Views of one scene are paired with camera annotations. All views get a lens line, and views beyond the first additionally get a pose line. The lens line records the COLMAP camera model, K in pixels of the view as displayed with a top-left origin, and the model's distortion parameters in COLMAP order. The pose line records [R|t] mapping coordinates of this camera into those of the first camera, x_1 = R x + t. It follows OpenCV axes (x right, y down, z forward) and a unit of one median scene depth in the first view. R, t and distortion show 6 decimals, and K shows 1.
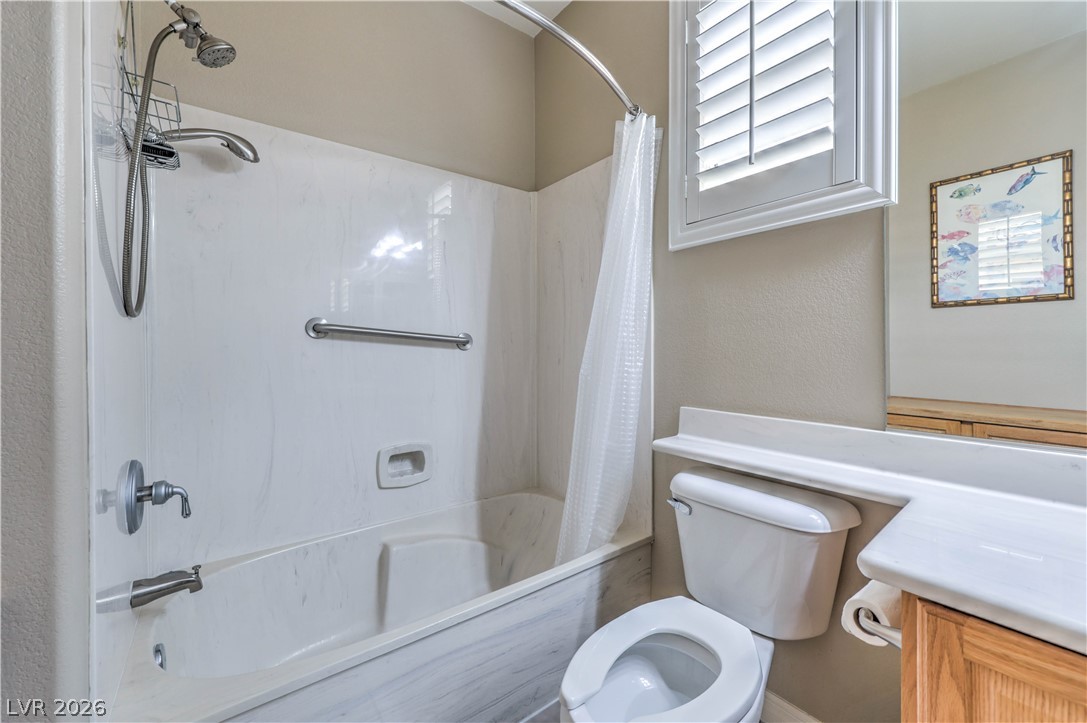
lens RADIAL K [[434.1, 0, 543.9], [0, 434.1, 354.2], [0, 0, 1]] dist [-0.005558, 0.000970]
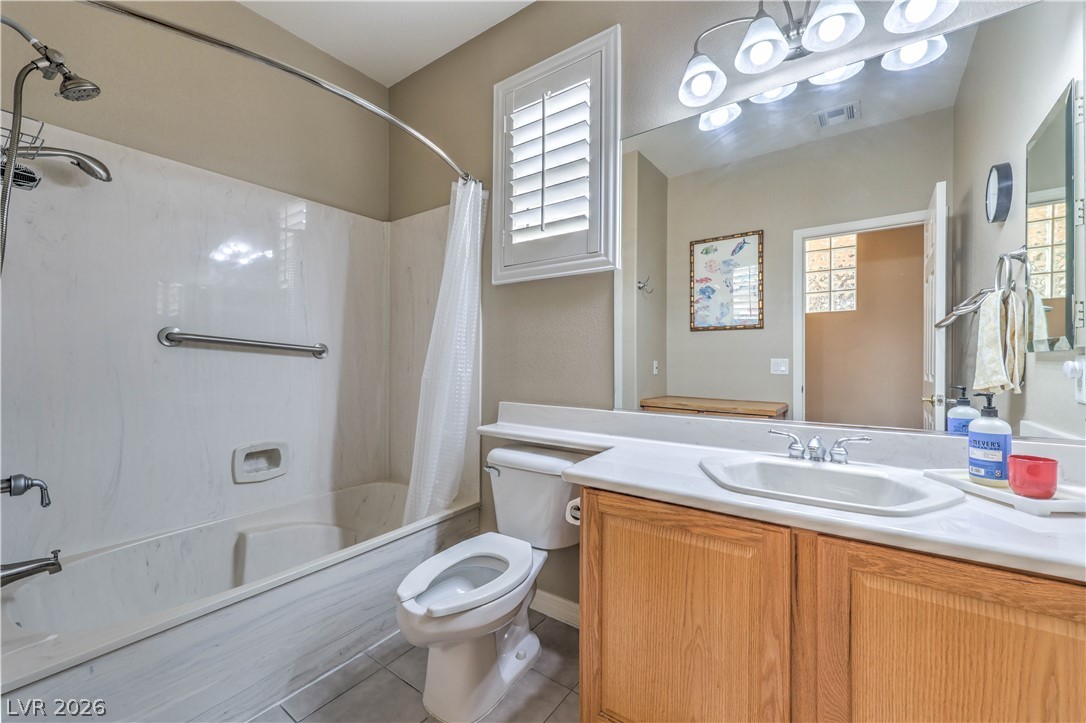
lens RADIAL K [[433.7, 0, 542.2], [0, 433.7, 363.0], [0, 0, 1]] dist [-0.005558, 0.000970]
pose [[0.954257, 0.004958, 0.298947, 0.040233], [-0.003772, 0.999983, -0.004545, 0.006936], [-0.298964, 0.003209, 0.954259, -0.320266]]
